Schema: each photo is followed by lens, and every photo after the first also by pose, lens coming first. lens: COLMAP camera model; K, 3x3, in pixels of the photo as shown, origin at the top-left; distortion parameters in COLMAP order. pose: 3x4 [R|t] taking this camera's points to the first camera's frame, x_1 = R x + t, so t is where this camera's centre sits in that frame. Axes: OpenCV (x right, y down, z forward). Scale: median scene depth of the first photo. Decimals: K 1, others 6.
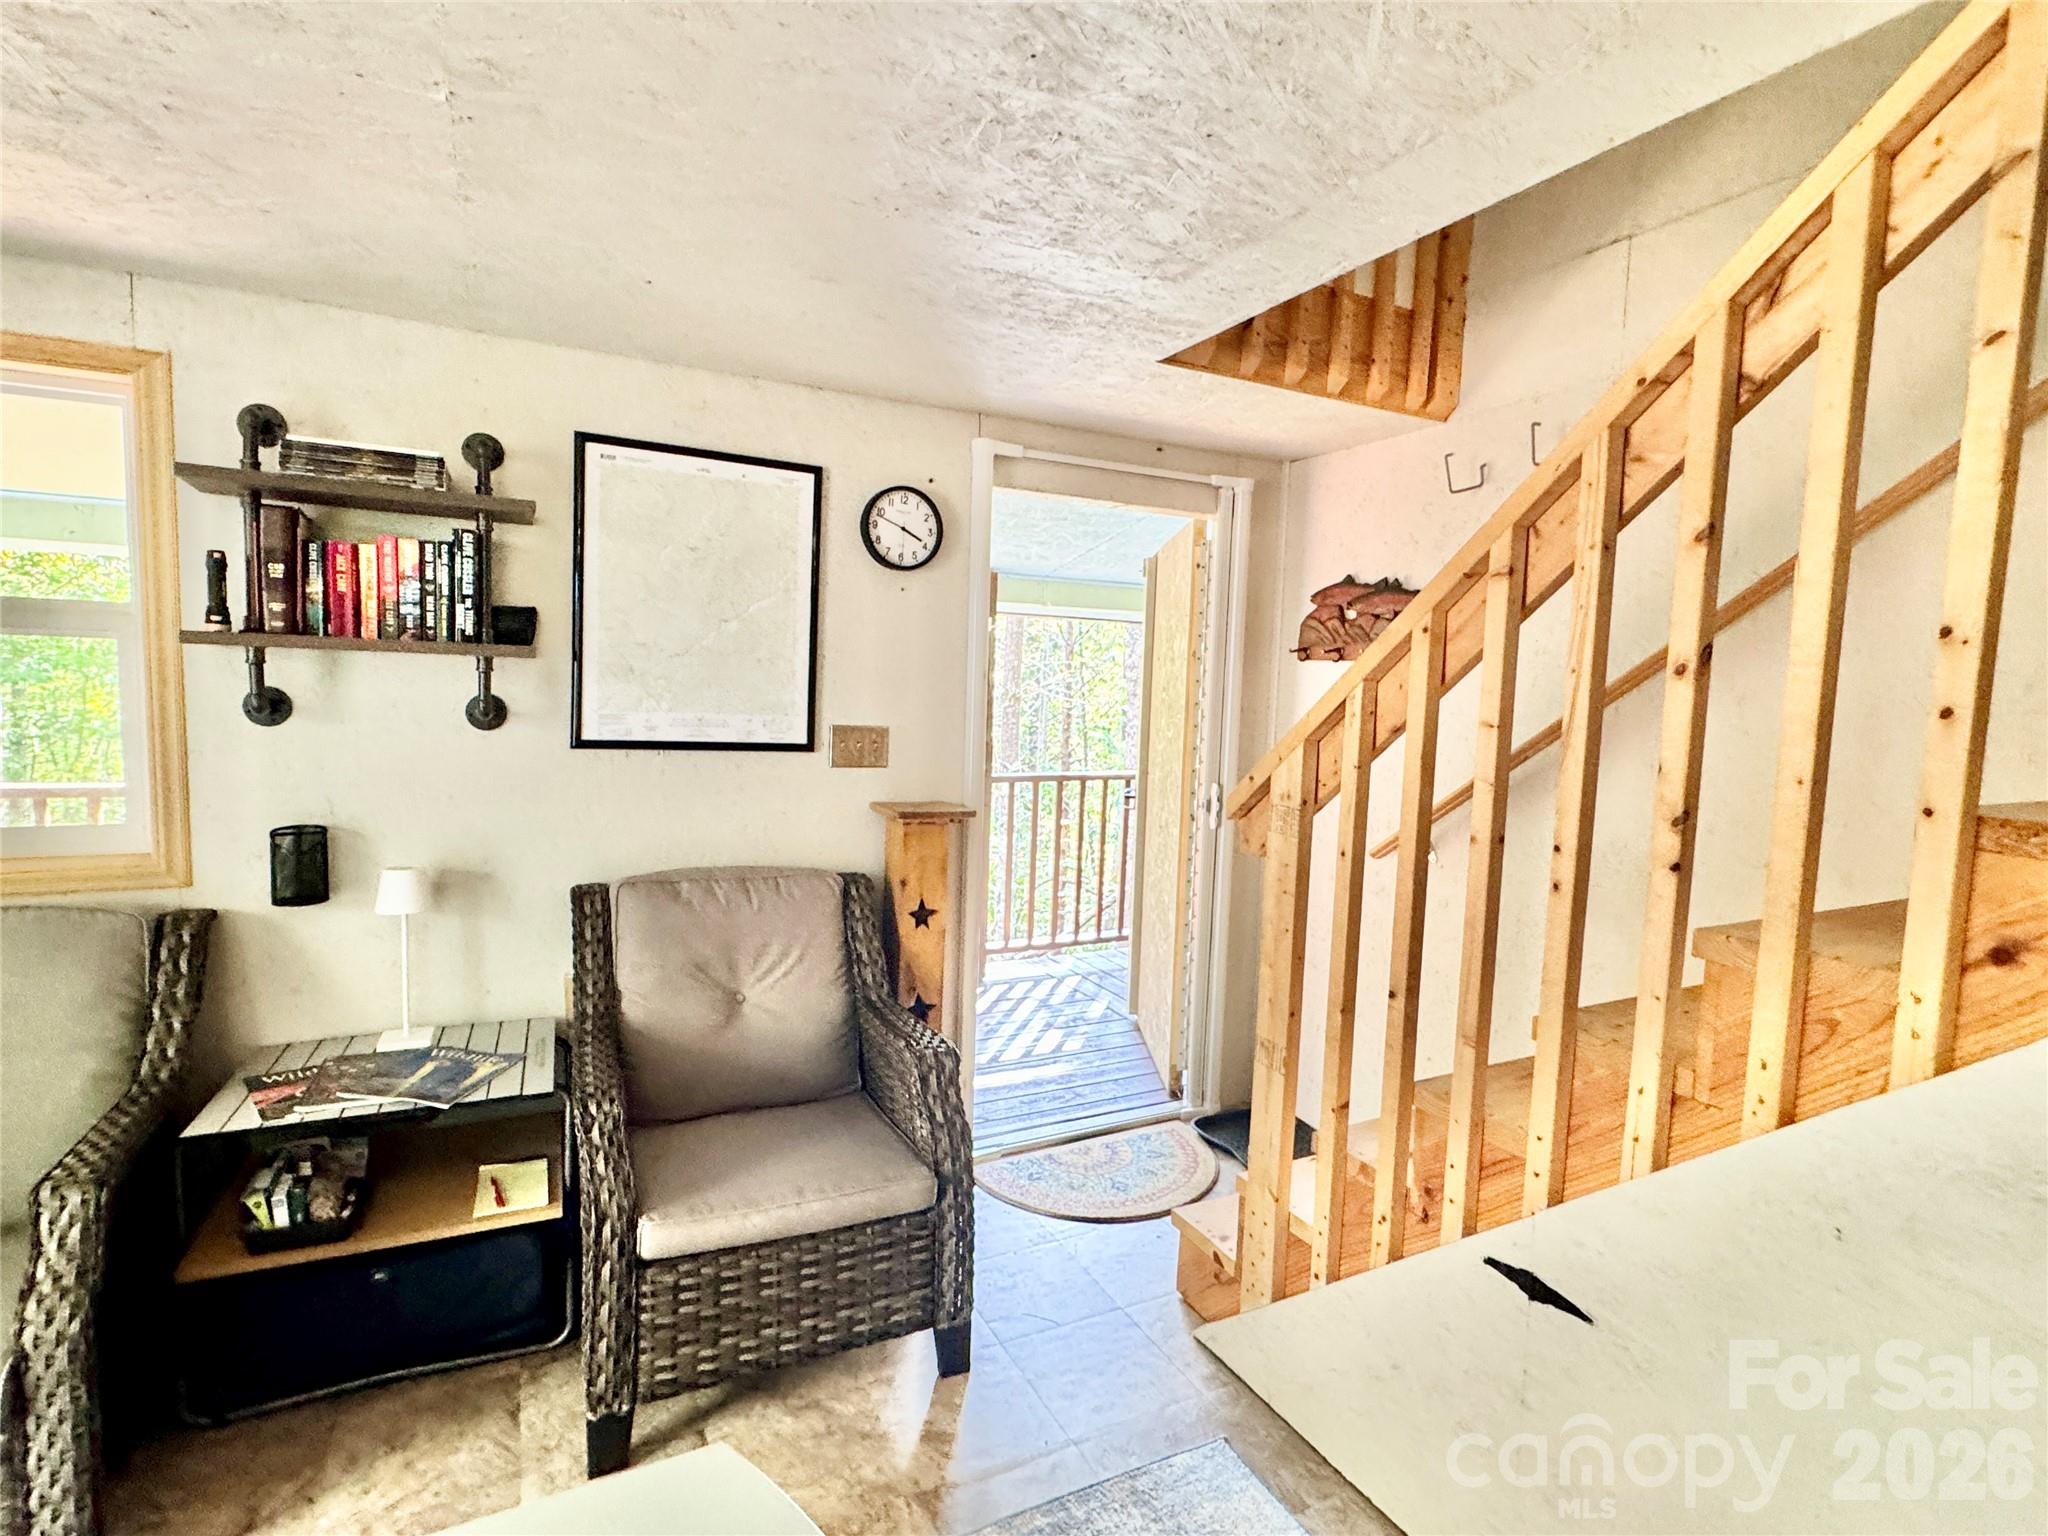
lens RADIAL K [[1006.4, 0, 1024.0], [0, 1006.4, 768.0], [0, 0, 1]] dist [-0.001688, -0.000190]
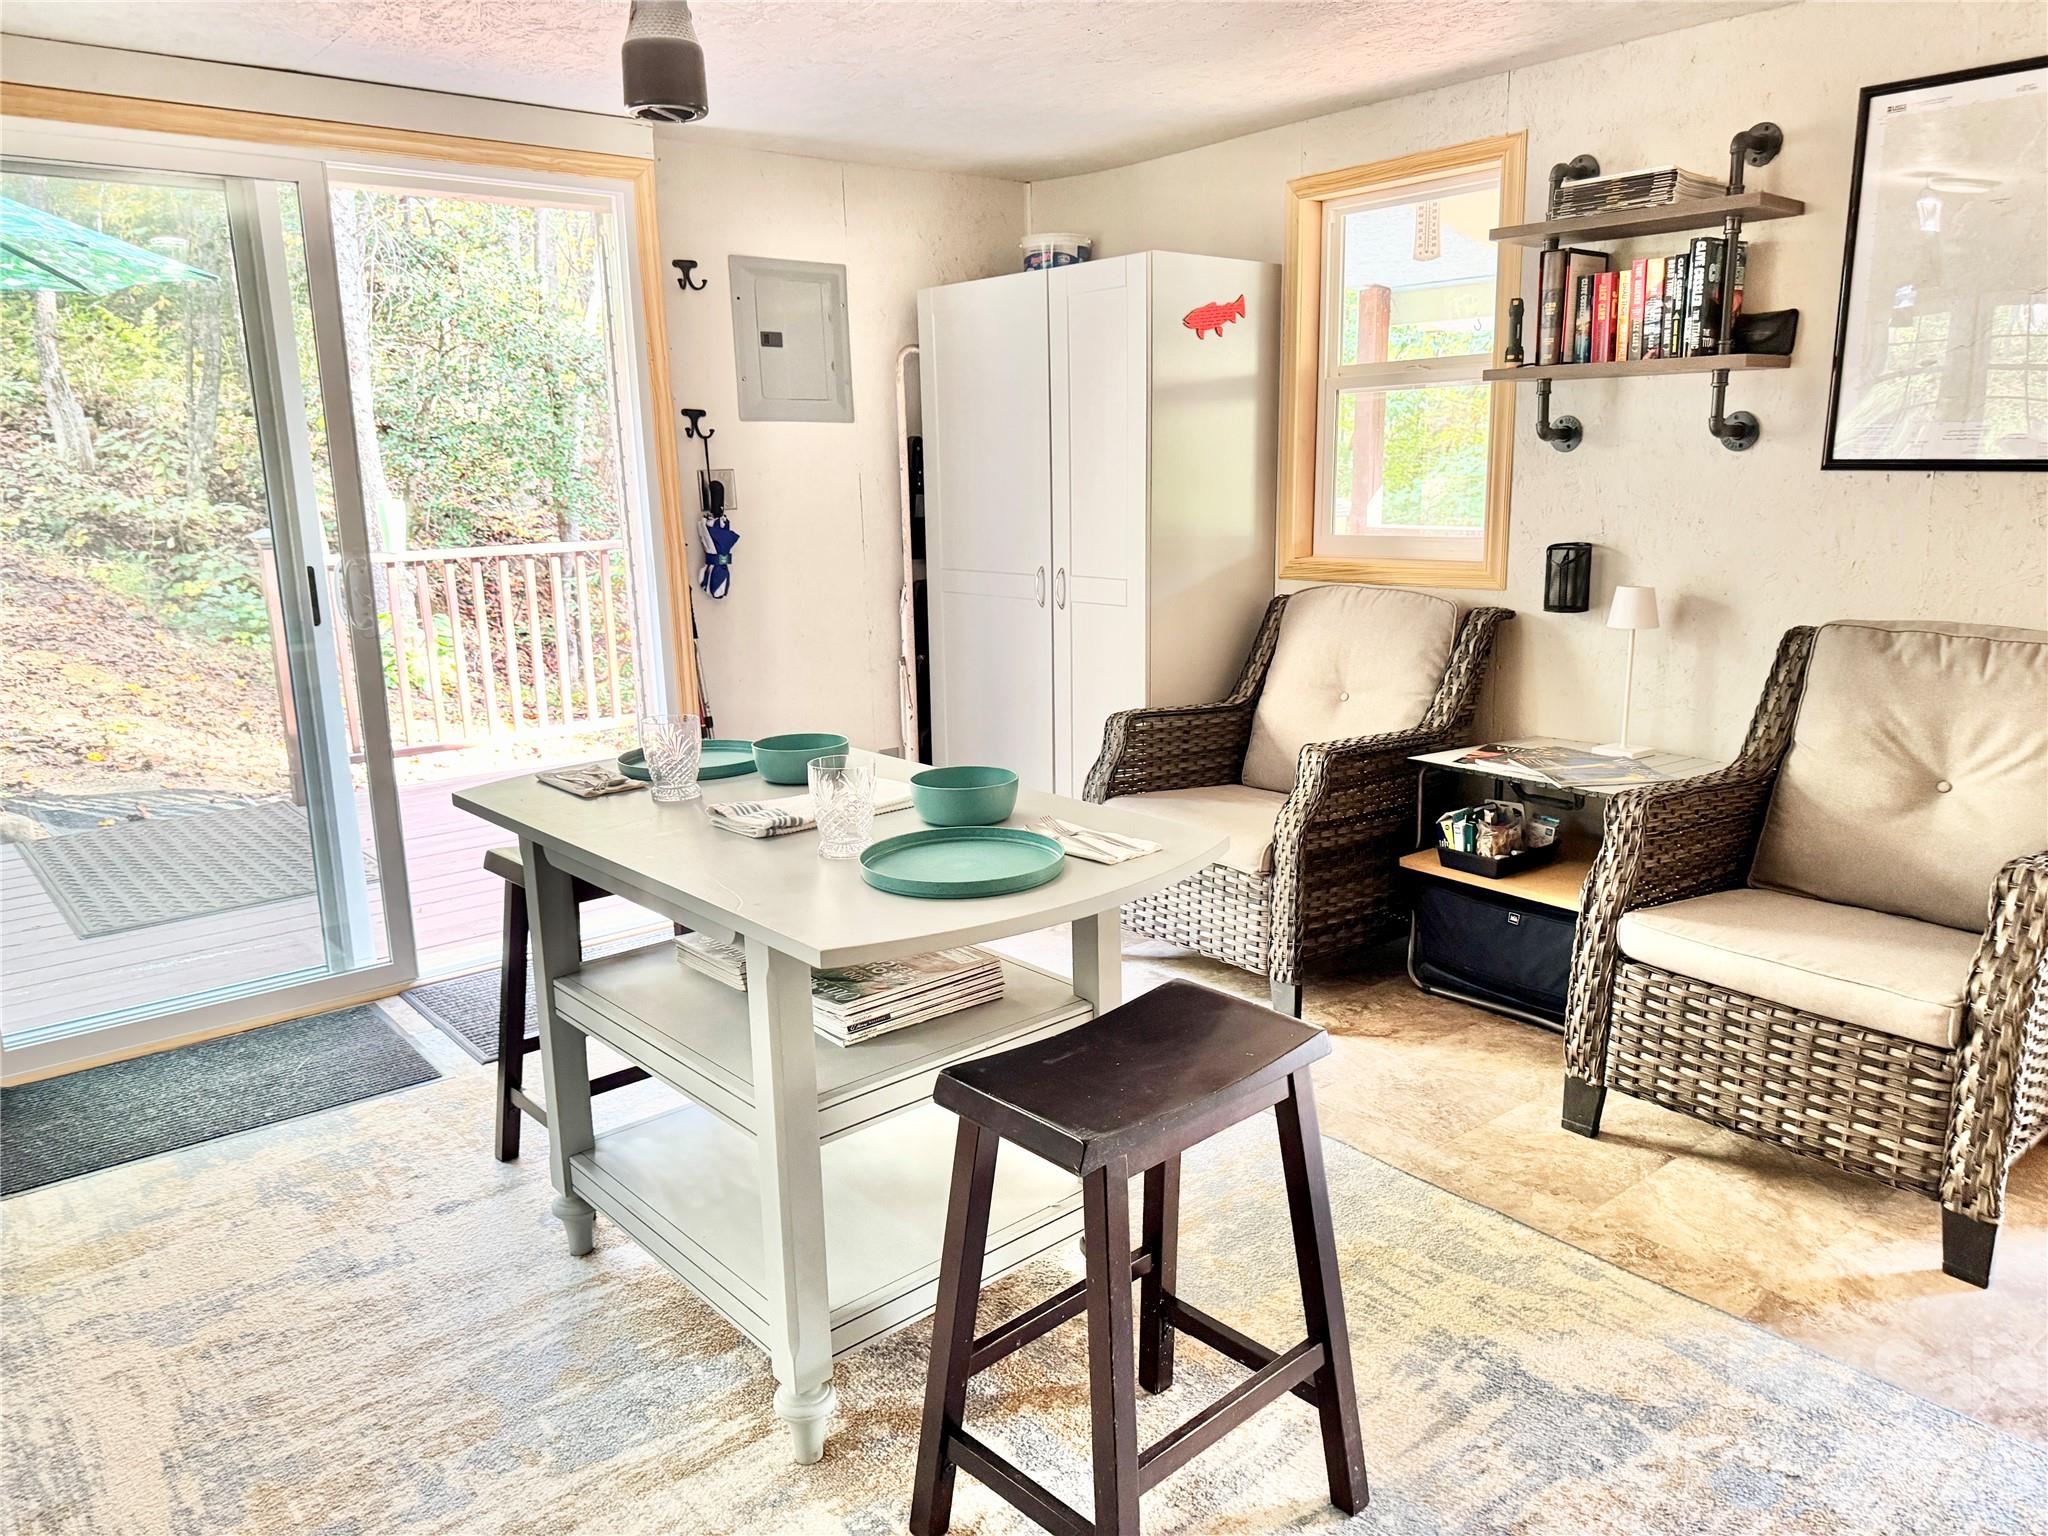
lens RADIAL K [[1412.3, 0, 979.6], [0, 1412.3, 765.8], [0, 0, 1]] dist [-0.021058, -0.004957]
pose [[0.199193, 0.173245, -0.964525, 0.705536], [-0.044585, 0.984832, 0.167685, 0.070962], [0.978946, 0.009601, 0.203896, 0.044290]]
